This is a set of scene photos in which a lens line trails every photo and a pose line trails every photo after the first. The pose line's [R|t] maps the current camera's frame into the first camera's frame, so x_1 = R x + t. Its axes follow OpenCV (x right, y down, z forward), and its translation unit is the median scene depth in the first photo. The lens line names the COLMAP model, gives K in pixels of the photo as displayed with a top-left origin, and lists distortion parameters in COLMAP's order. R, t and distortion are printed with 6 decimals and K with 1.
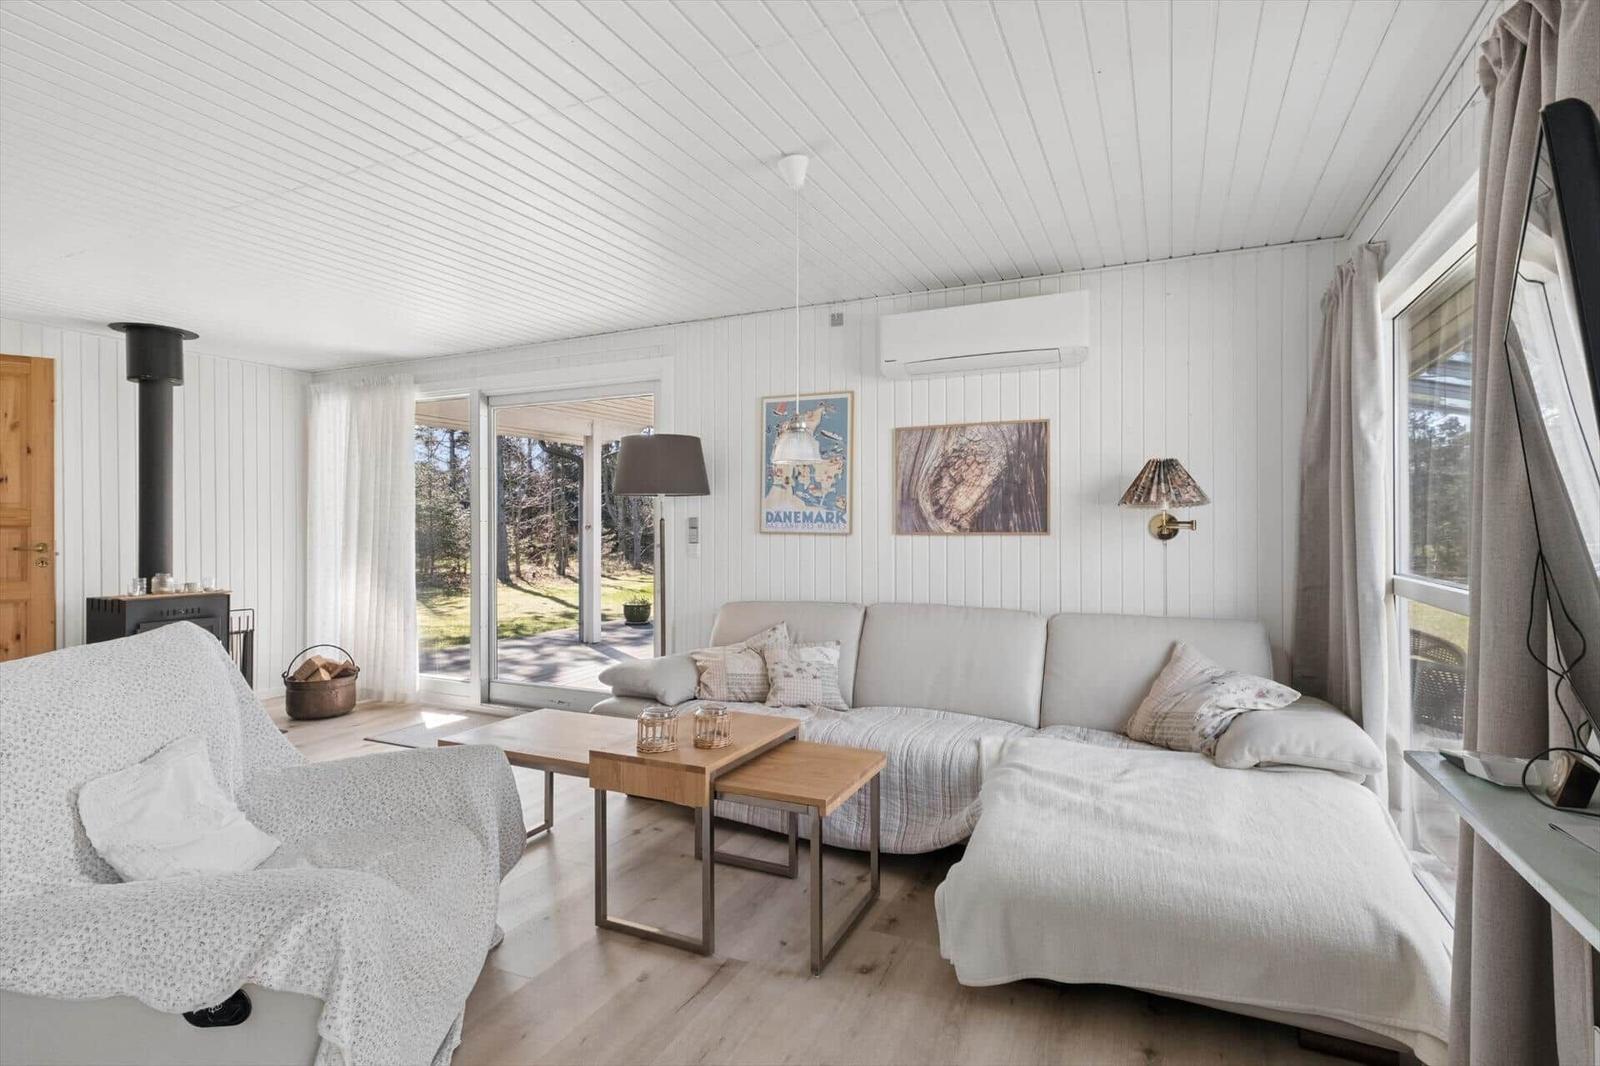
lens RADIAL K [[785.5, 0, 800.0], [0, 785.5, 533.0], [0, 0, 1]] dist [0.014064, 0.000129]
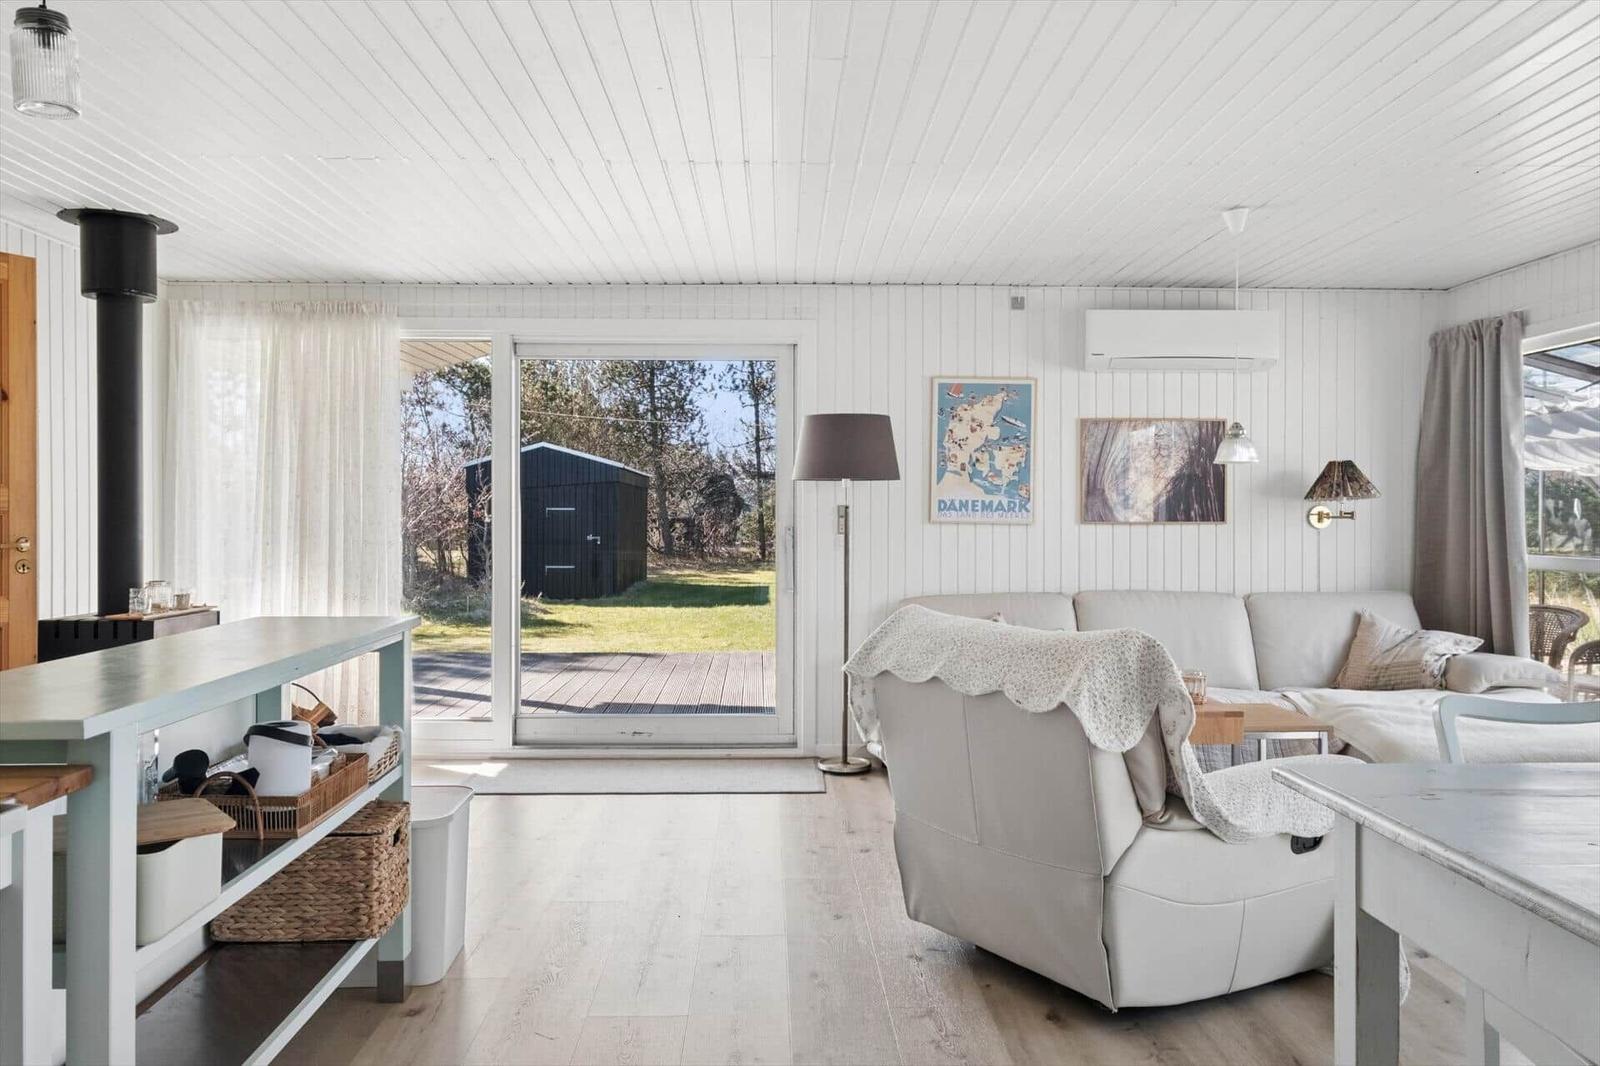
lens RADIAL K [[1138.2, 0, 800.0], [0, 1138.2, 533.0], [0, 0, 1]] dist [-0.003335, -0.000522]
pose [[0.893518, -0.004254, 0.449007, -0.846854], [0.001023, 0.999972, 0.007437, 0.002461], [-0.449026, -0.006186, 0.893497, -0.143558]]
